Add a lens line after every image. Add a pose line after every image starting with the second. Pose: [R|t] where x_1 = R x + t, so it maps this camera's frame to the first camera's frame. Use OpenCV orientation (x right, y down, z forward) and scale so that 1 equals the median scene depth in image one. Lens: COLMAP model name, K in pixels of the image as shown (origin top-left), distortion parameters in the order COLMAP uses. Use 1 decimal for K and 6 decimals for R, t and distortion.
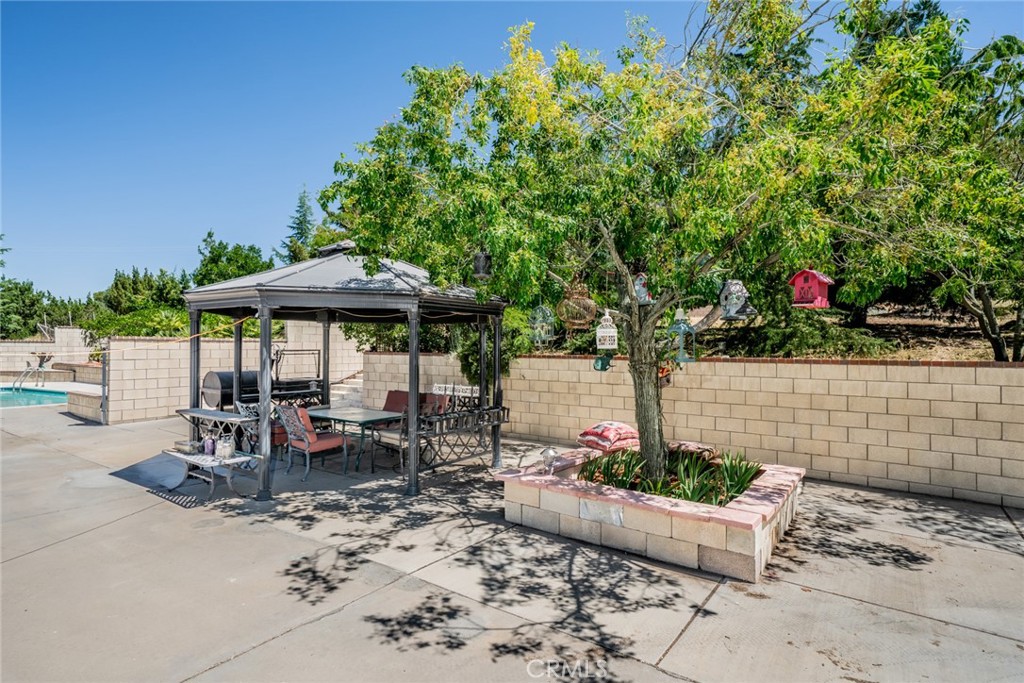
lens RADIAL K [[529.1, 0, 515.0], [0, 529.1, 341.6], [0, 0, 1]] dist [0.021531, 0.000348]
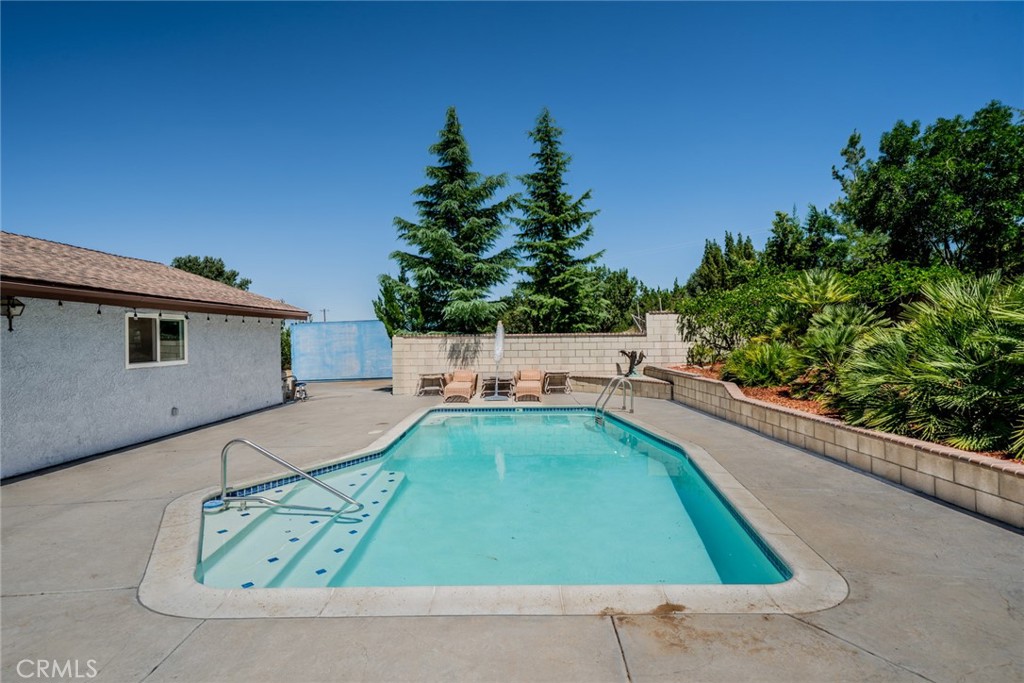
lens RADIAL K [[529.1, 0, 511.9], [0, 529.1, 339.6], [0, 0, 1]] dist [0.021531, 0.000348]
pose [[0.573779, -0.009612, -0.818954, -0.445165], [0.020270, 0.999791, 0.002468, 0.001875], [0.818759, -0.018016, 0.573854, 0.523427]]
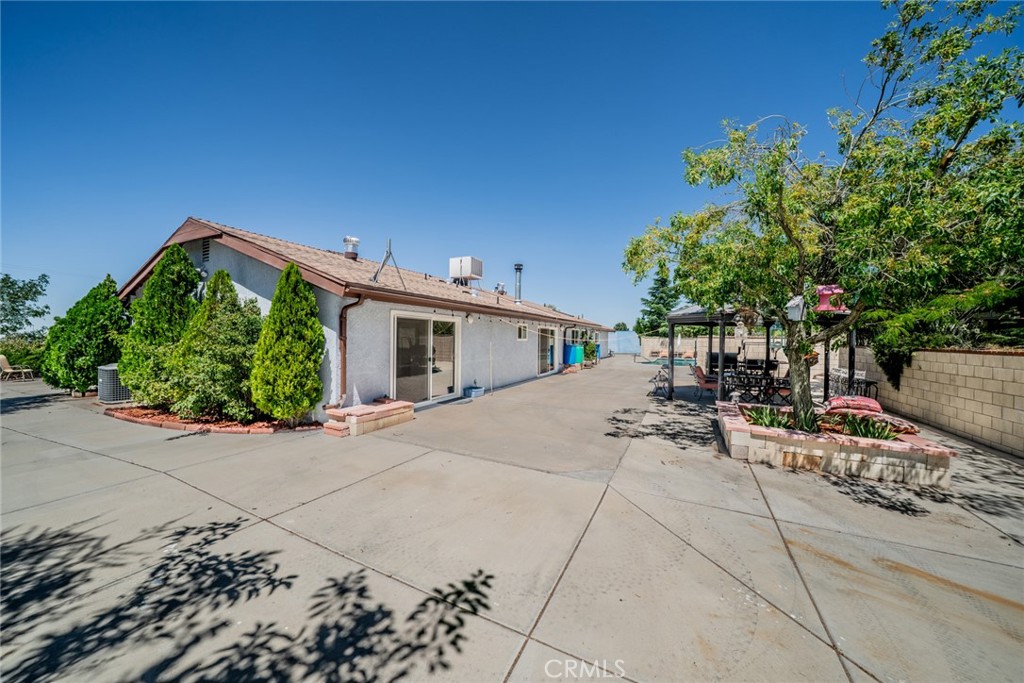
lens RADIAL K [[364.3, 0, 510.7], [0, 364.3, 338.1], [0, 0, 1]] dist [0.000037, -0.000015]
pose [[0.145063, -0.002366, -0.989420, 0.370530], [-0.004650, 0.999984, -0.003073, 0.004611], [0.989411, 0.005046, 0.145050, 0.000557]]
